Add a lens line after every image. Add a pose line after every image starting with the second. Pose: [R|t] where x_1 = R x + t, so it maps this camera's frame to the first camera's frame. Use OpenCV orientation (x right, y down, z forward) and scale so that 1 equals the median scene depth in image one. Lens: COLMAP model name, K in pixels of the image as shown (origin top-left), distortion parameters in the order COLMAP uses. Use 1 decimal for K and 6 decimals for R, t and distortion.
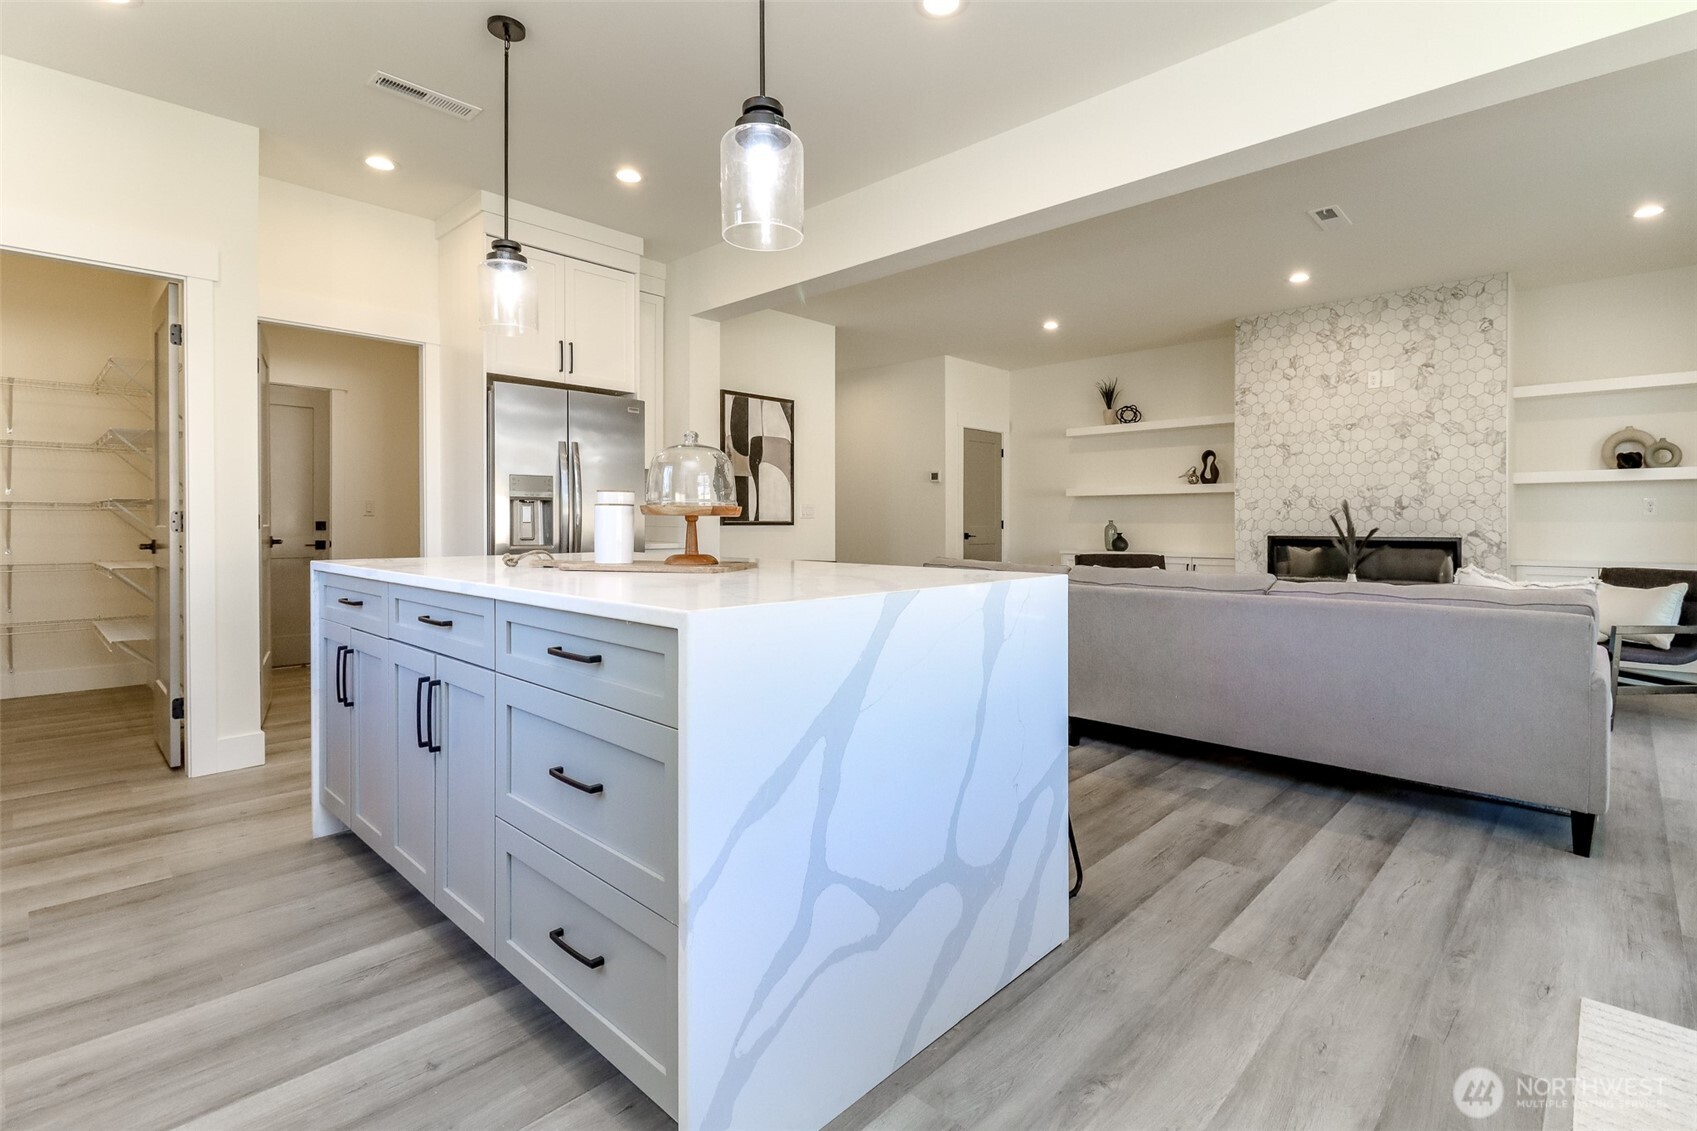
lens RADIAL K [[810.3, 0, 851.0], [0, 810.3, 520.9], [0, 0, 1]] dist [-0.000043, -0.000245]
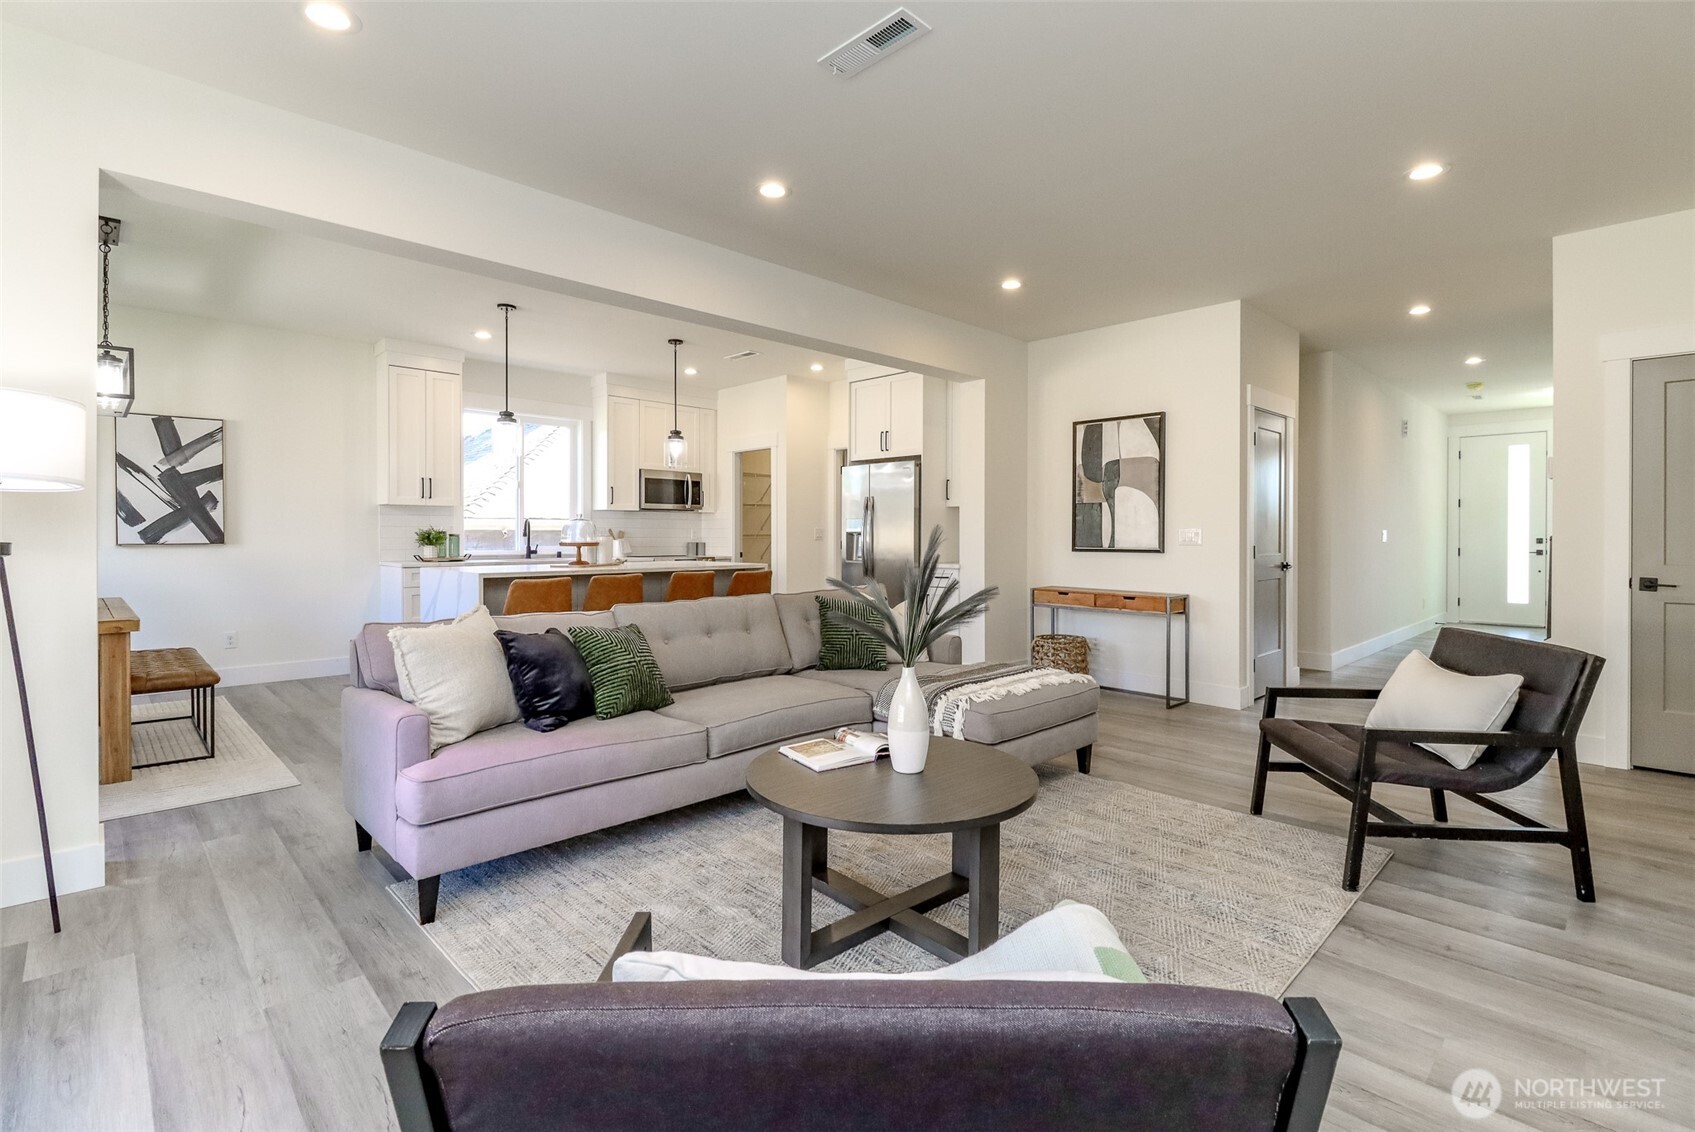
lens RADIAL K [[787.2, 0, 857.9], [0, 787.2, 542.8], [0, 0, 1]] dist [0.001563, 0.000789]
pose [[-0.047392, 0.005317, -0.998862, 1.223344], [-0.000277, 0.999986, 0.005336, -0.016106], [0.998876, 0.000530, -0.047390, 1.081428]]
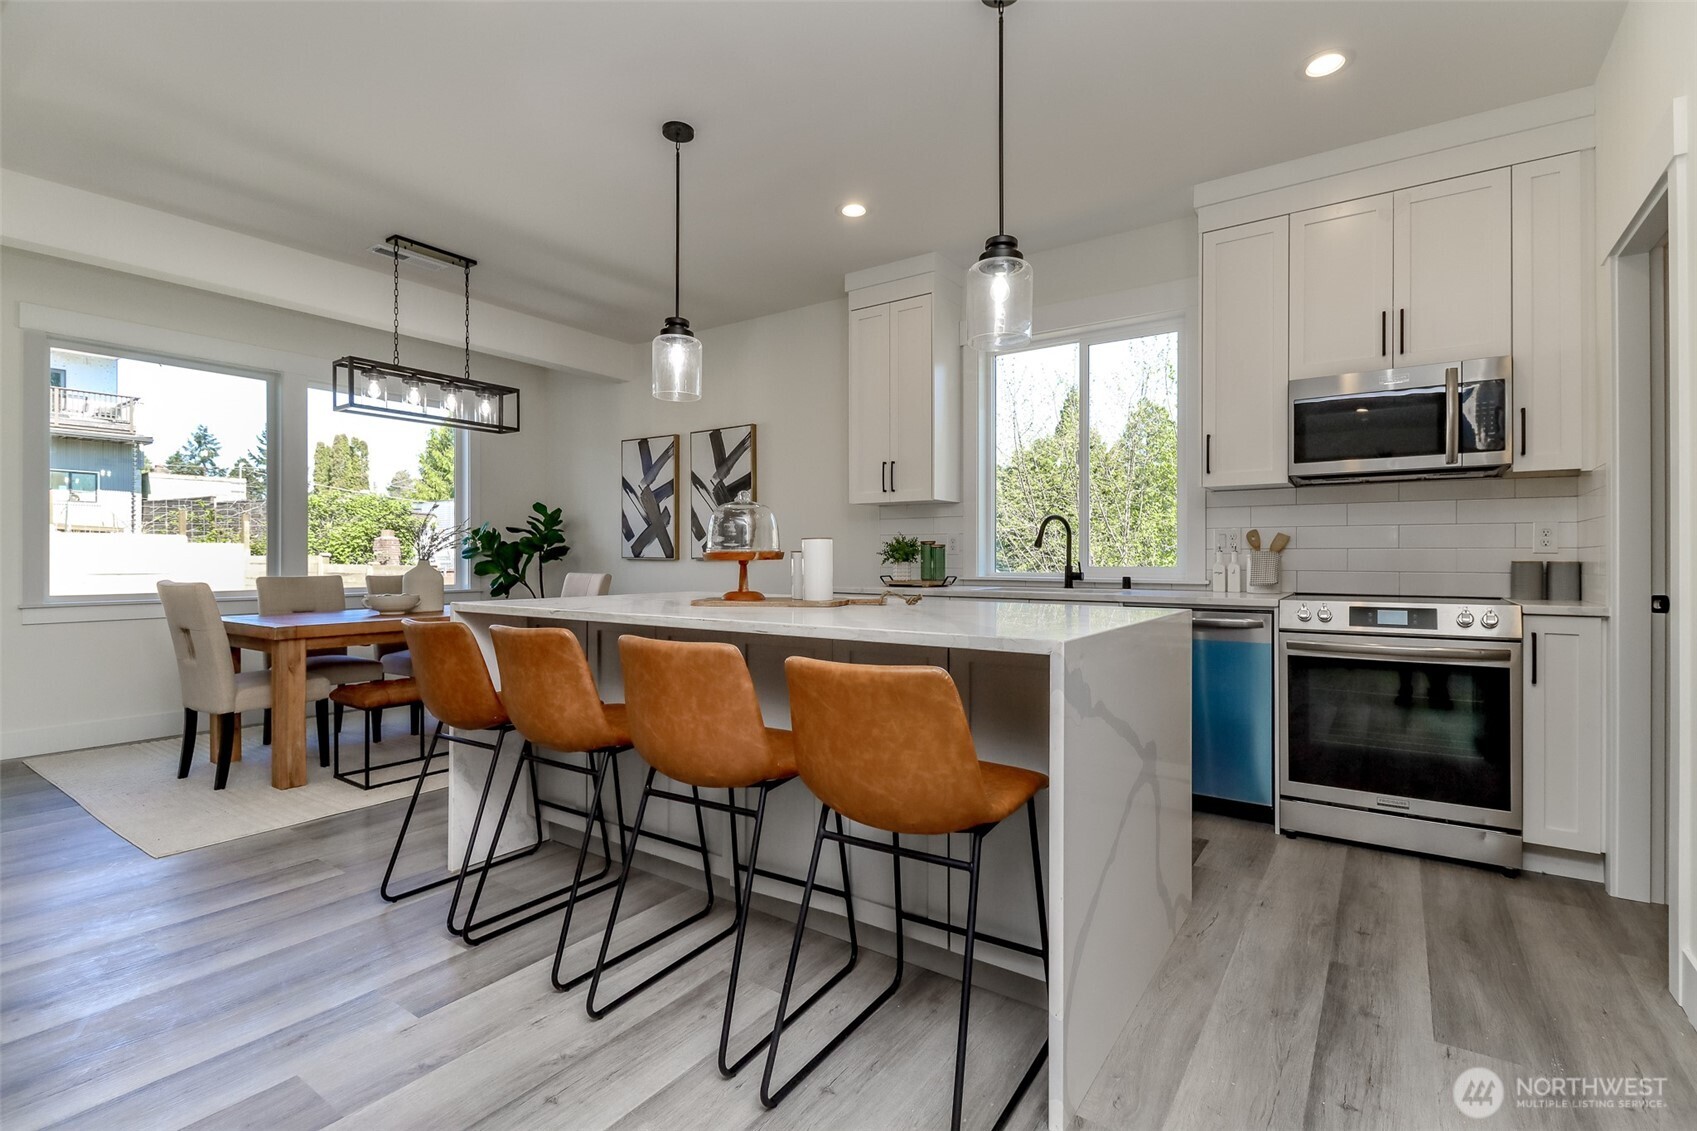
lens RADIAL K [[792.4, 0, 850.5], [0, 792.4, 554.8], [0, 0, 1]] dist [-0.000349, -0.000723]
pose [[-0.988463, -0.003995, -0.151411, -0.100985], [-0.002420, 0.999941, -0.010589, -0.001309], [0.151444, -0.010101, -0.988414, 1.193072]]
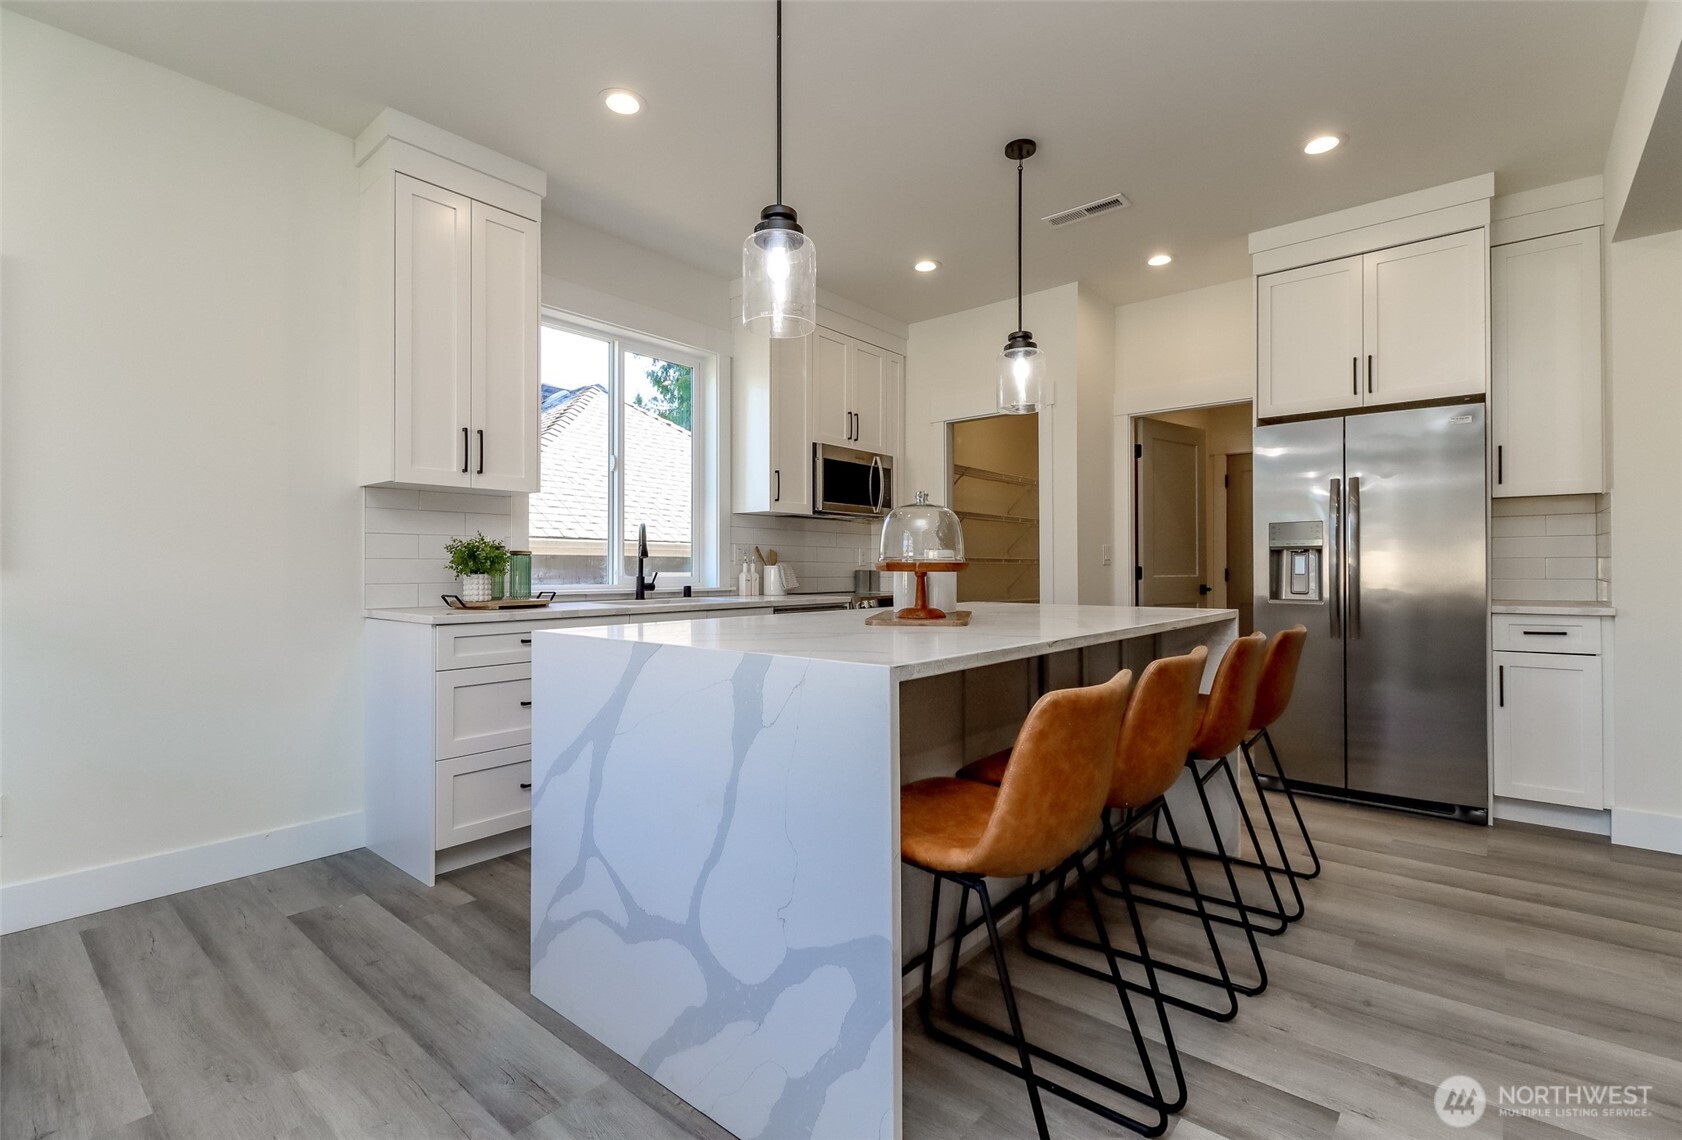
lens RADIAL K [[773.7, 0, 862.0], [0, 773.7, 555.4], [0, 0, 1]] dist [-0.000525, -0.000498]
pose [[0.058976, -0.020608, -0.998047, 0.431394], [0.004469, 0.999782, -0.020380, -0.003762], [0.998249, -0.003258, 0.059055, 0.464660]]
